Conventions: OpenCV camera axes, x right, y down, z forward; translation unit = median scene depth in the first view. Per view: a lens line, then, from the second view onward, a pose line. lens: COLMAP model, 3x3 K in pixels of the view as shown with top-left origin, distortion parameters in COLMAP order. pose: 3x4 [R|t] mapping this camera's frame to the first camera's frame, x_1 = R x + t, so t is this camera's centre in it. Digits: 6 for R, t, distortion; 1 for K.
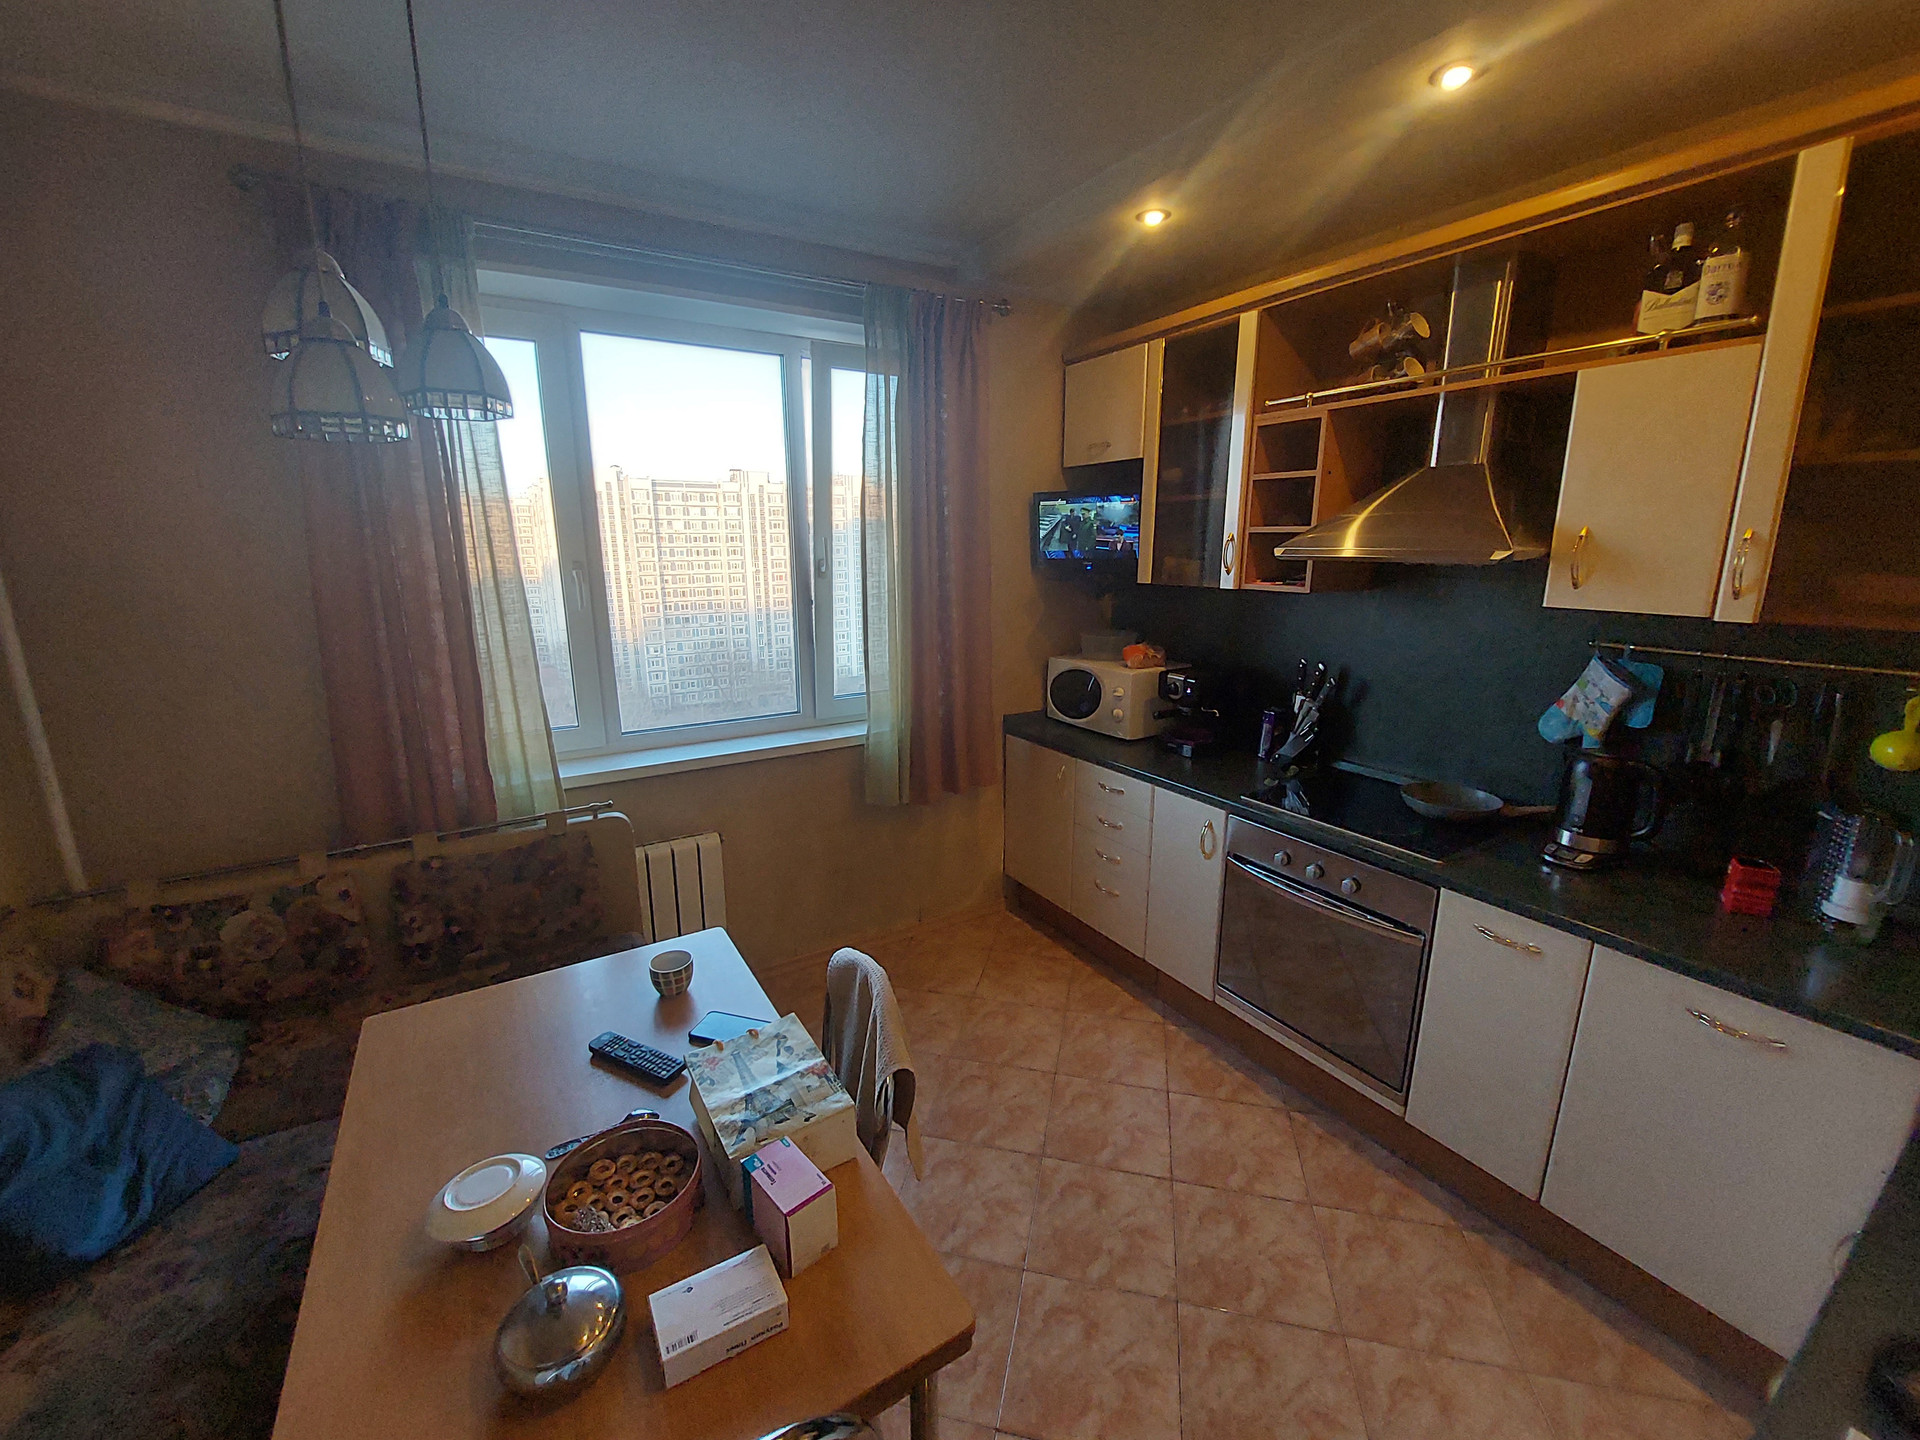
lens RADIAL K [[767.0, 0, 953.6], [0, 767.0, 723.1], [0, 0, 1]] dist [-0.026115, 0.000097]
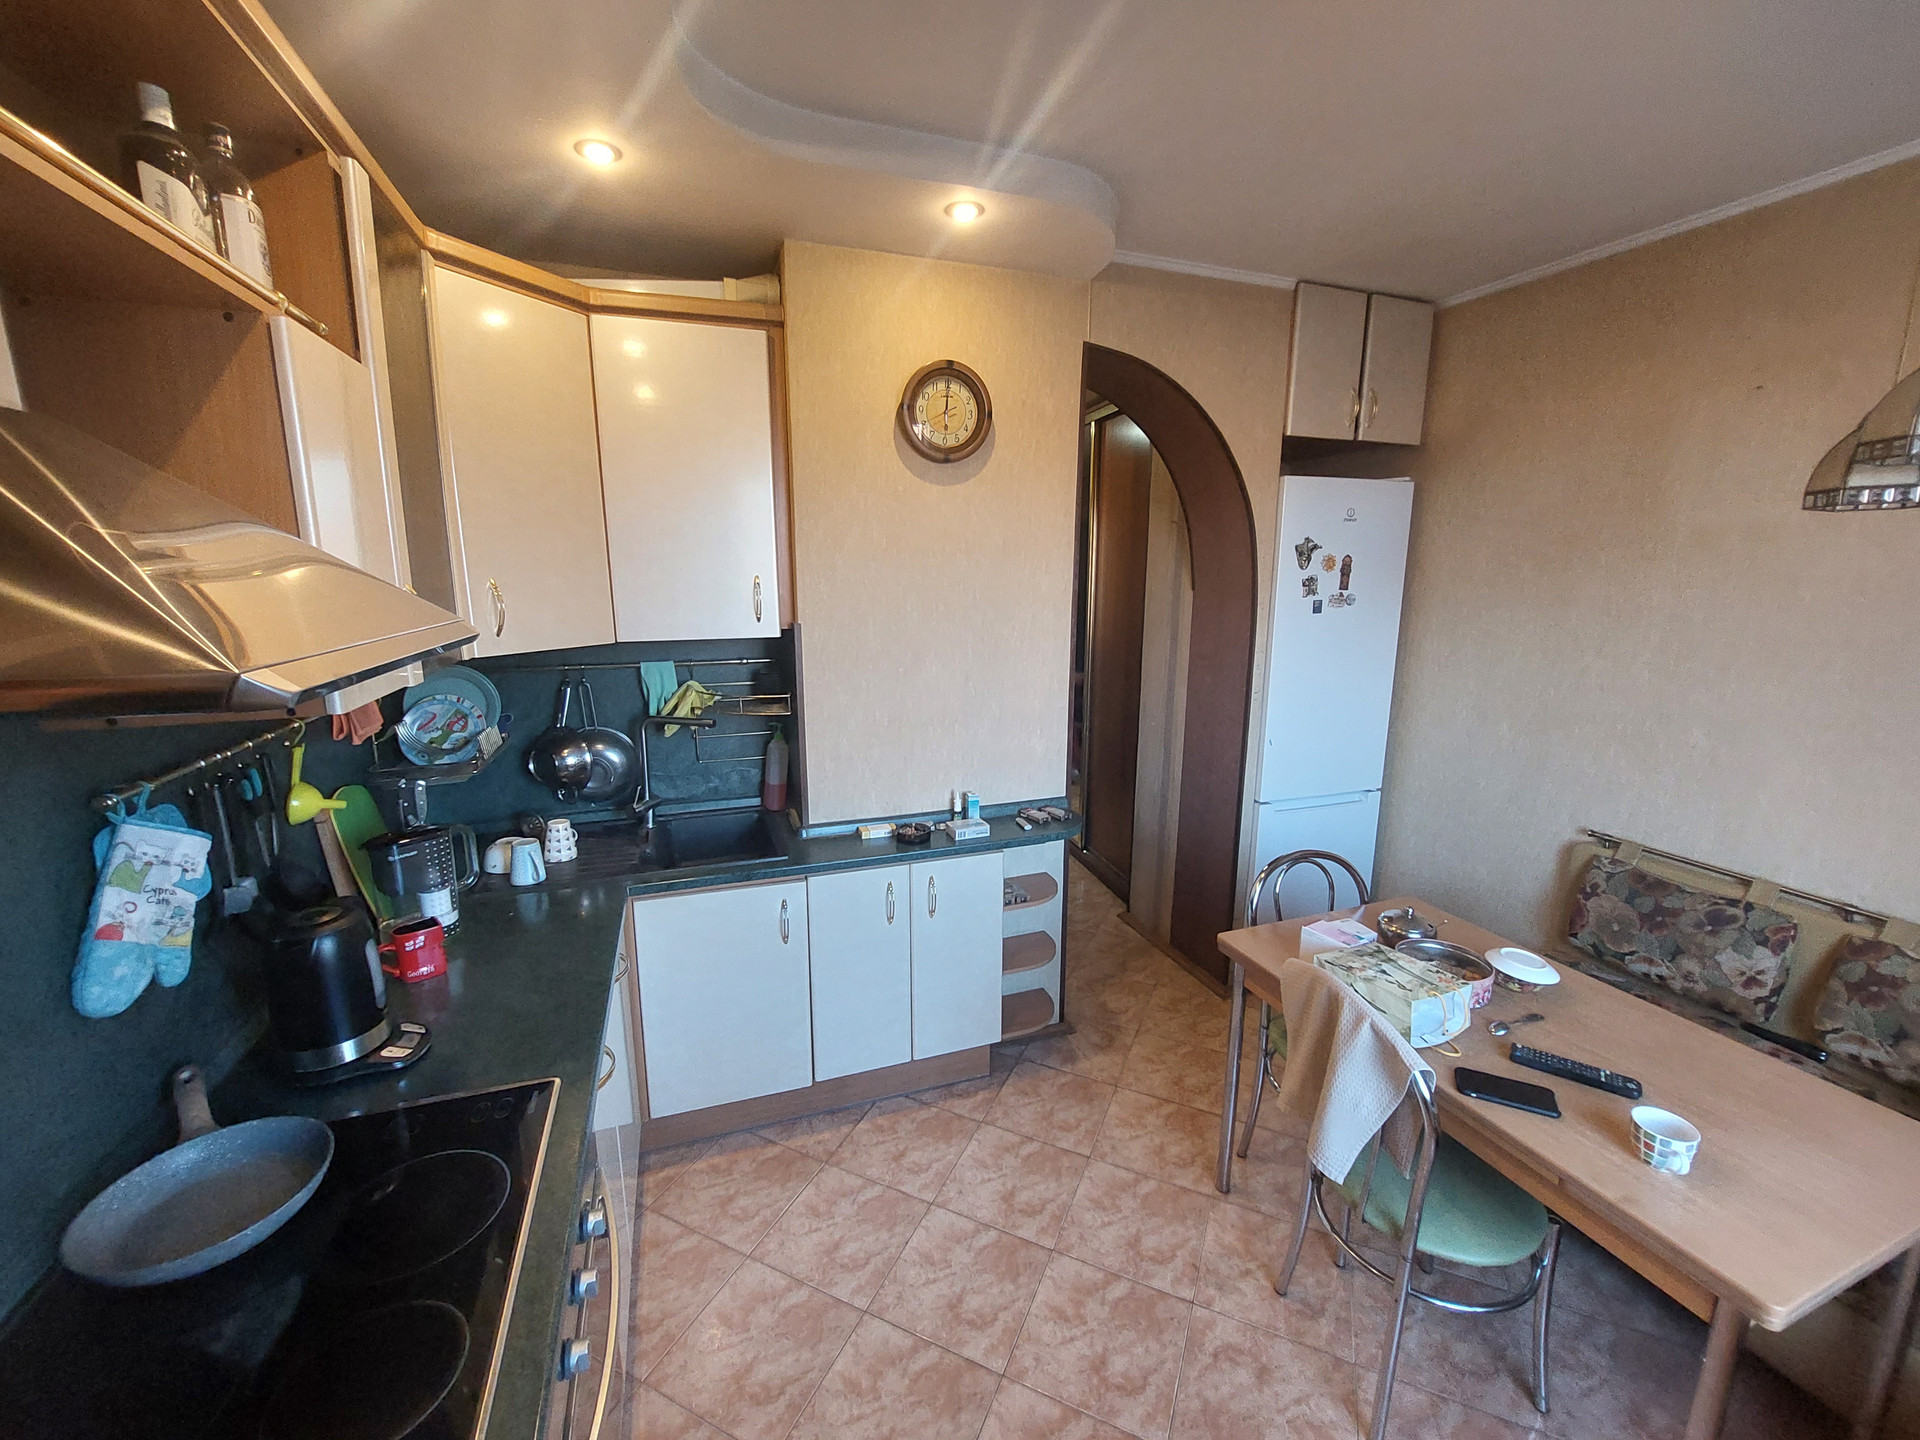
lens RADIAL K [[767.0, 0, 953.4], [0, 767.0, 722.3], [0, 0, 1]] dist [-0.026115, 0.000097]
pose [[-0.982322, -0.032688, 0.184322, 0.176073], [0.046356, 0.911494, 0.408692, -0.324783], [-0.181368, 0.410012, -0.893866, 1.281907]]
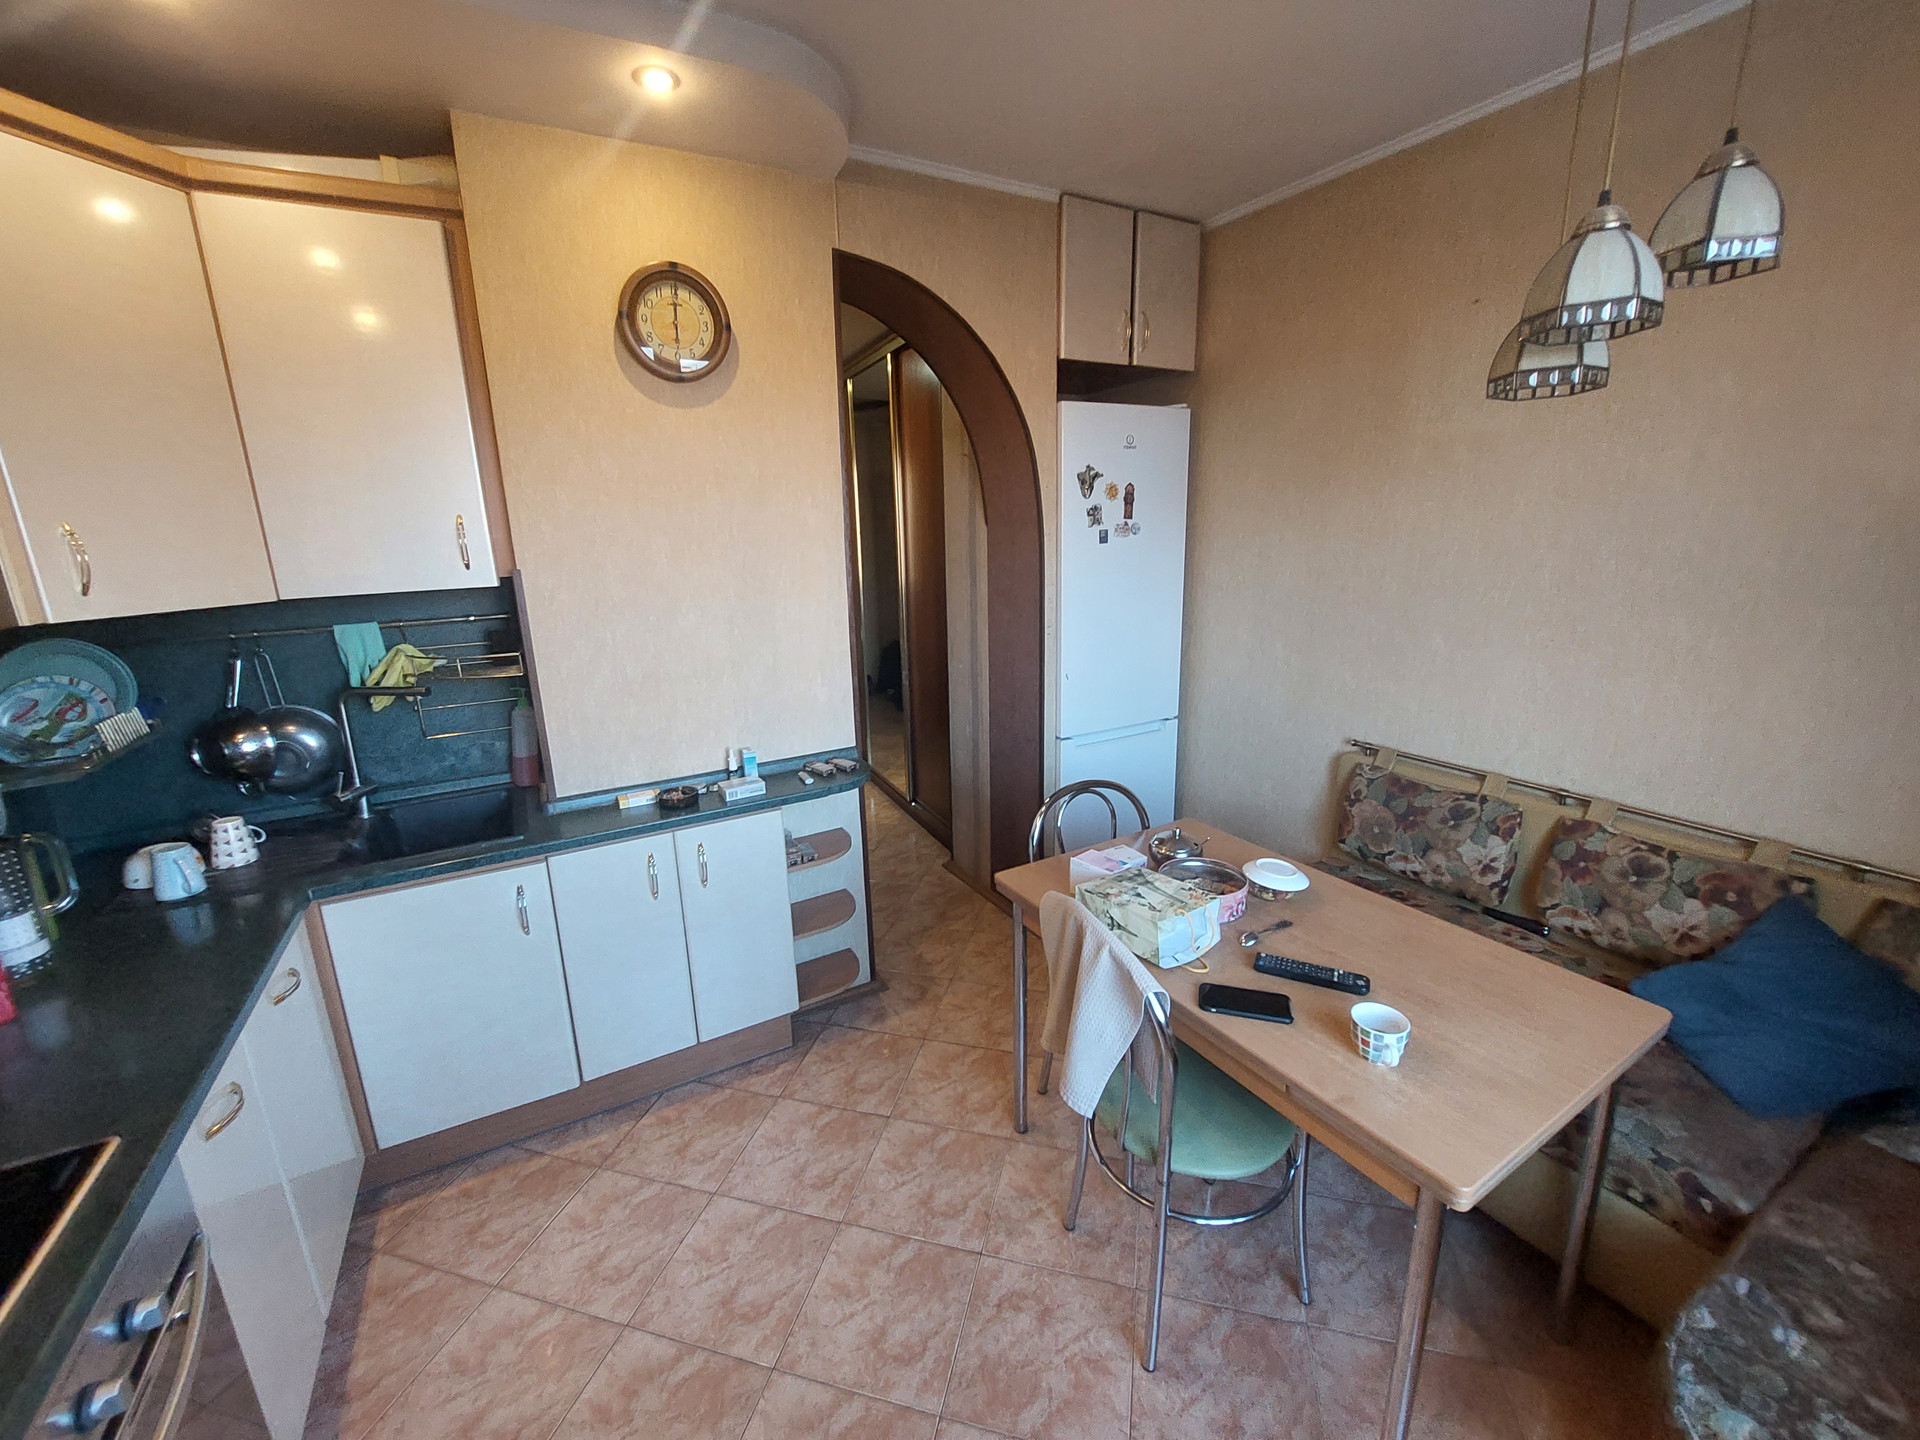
lens RADIAL K [[767.0, 0, 964.4], [0, 767.0, 717.3], [0, 0, 1]] dist [-0.026115, 0.000097]
pose [[-0.999563, 0.028134, 0.009115, 0.035613], [0.029197, 0.889799, 0.455417, -0.263912], [0.004702, 0.455484, -0.890231, 1.208659]]
